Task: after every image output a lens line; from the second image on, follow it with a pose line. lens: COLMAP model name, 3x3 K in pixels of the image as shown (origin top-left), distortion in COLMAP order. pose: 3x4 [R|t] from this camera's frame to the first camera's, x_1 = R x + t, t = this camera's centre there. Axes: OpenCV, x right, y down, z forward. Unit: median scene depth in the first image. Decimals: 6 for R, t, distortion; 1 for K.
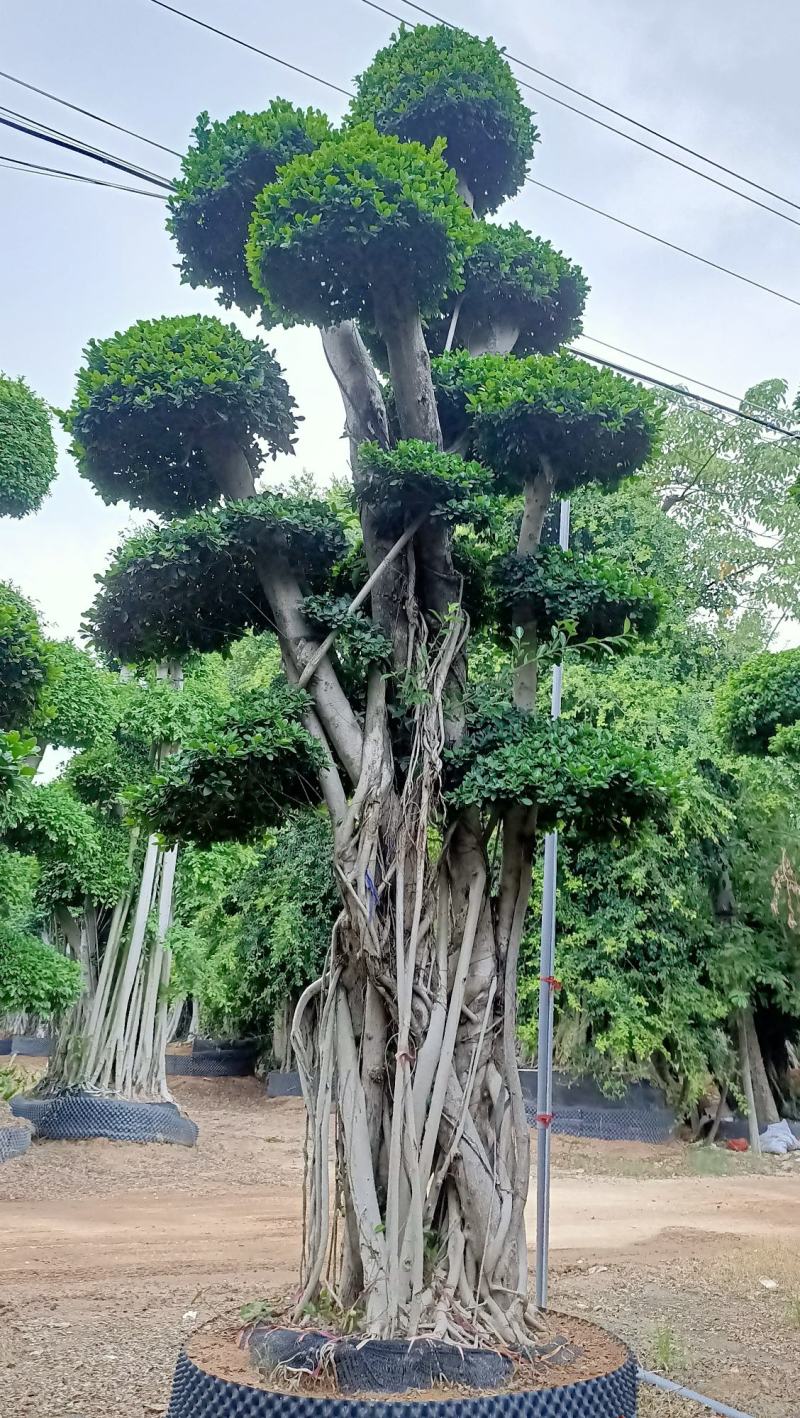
lens RADIAL K [[1079.3, 0, 400.0], [0, 1079.3, 709.0], [0, 0, 1]] dist [0.067472, -0.109044]
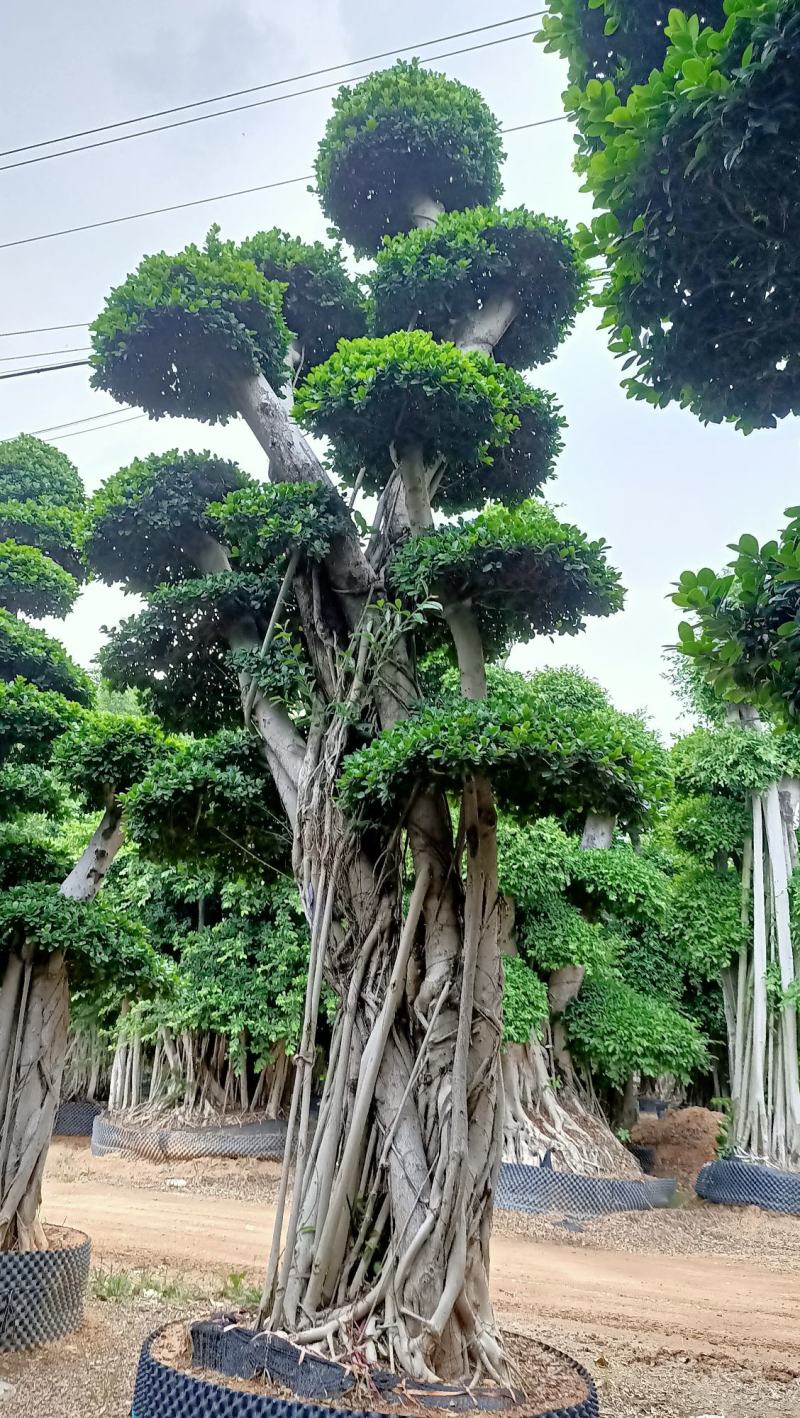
lens RADIAL K [[1084.7, 0, 402.7], [0, 1084.7, 714.0], [0, 0, 1]] dist [0.073541, -0.088317]
pose [[0.668744, -0.228257, -0.707588, 0.808270], [0.178969, 0.973144, -0.144777, 0.154502], [0.721631, -0.029817, 0.691635, 0.331418]]
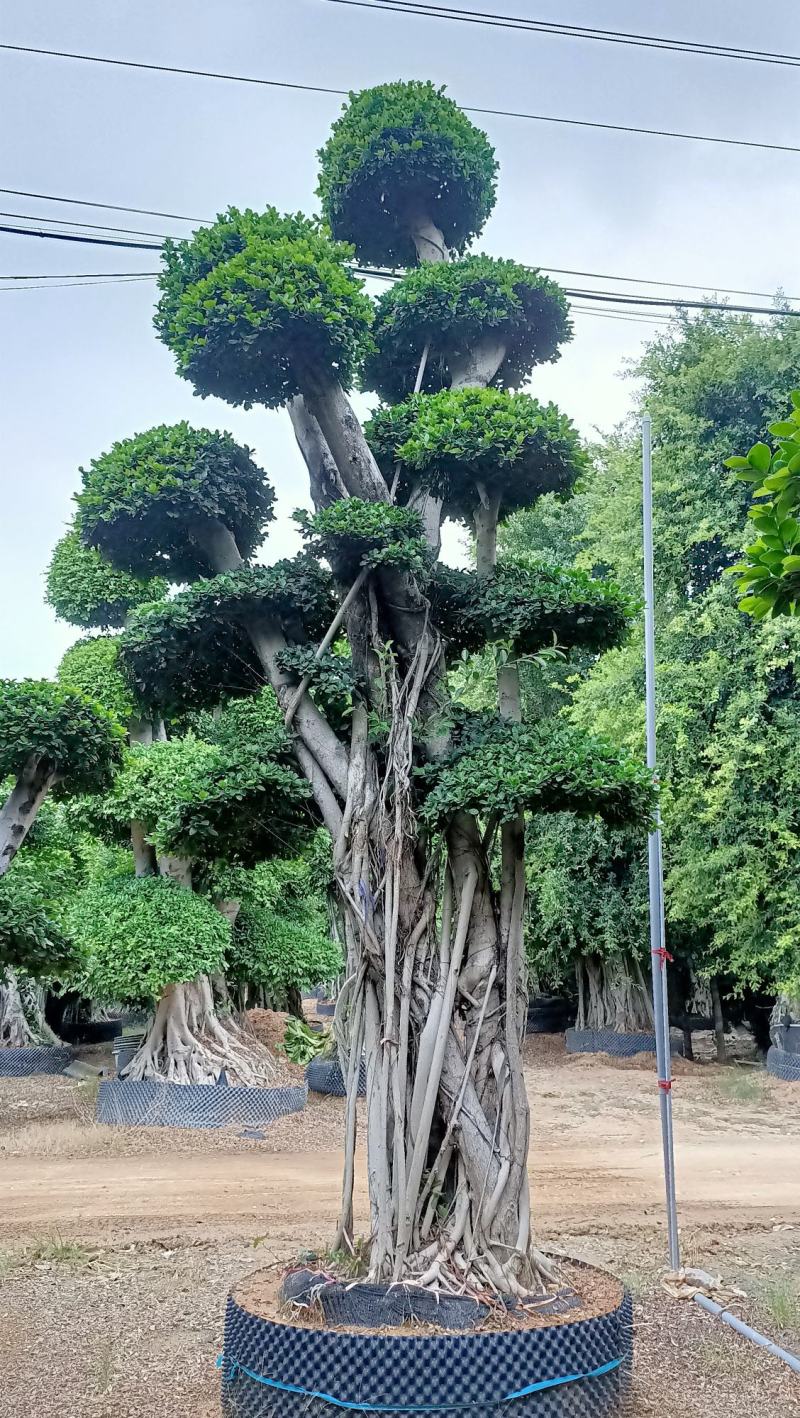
lens RADIAL K [[1074.8, 0, 403.6], [0, 1074.8, 714.6], [0, 0, 1]] dist [0.060574, -0.084618]
pose [[0.944089, -0.115019, -0.308977, 0.378338], [0.128902, 0.991346, 0.024827, -0.045836], [0.303448, -0.063267, 0.950745, -0.054174]]
